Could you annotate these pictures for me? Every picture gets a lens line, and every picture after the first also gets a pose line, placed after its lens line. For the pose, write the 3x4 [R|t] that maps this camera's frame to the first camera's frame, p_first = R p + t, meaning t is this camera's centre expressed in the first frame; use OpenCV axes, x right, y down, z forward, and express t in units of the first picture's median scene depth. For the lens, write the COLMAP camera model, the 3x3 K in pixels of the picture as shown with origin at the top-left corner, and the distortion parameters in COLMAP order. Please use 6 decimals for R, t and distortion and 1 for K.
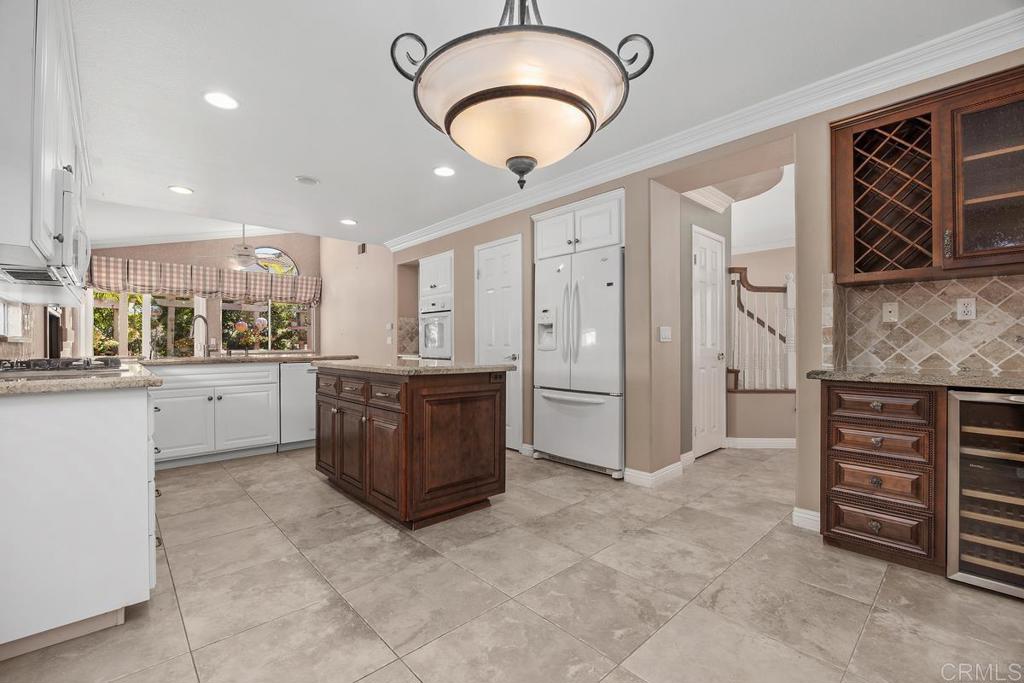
lens RADIAL K [[437.7, 0, 512.0], [0, 437.7, 341.5], [0, 0, 1]] dist [0.000248, 0.000039]
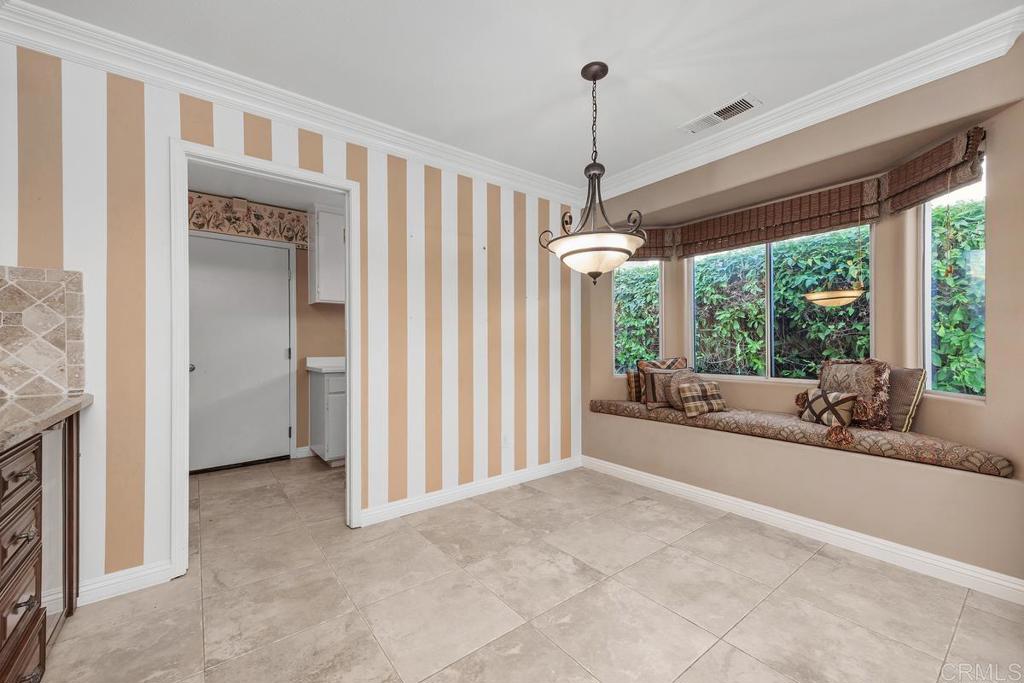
lens RADIAL K [[409.9, 0, 512.0], [0, 409.9, 341.5], [0, 0, 1]] dist [0.000186, 0.000005]
pose [[-0.996070, 0.009537, 0.088050, 0.169427], [0.008742, 0.999917, -0.009413, -0.034292], [-0.088133, -0.008606, -0.996072, 2.023066]]
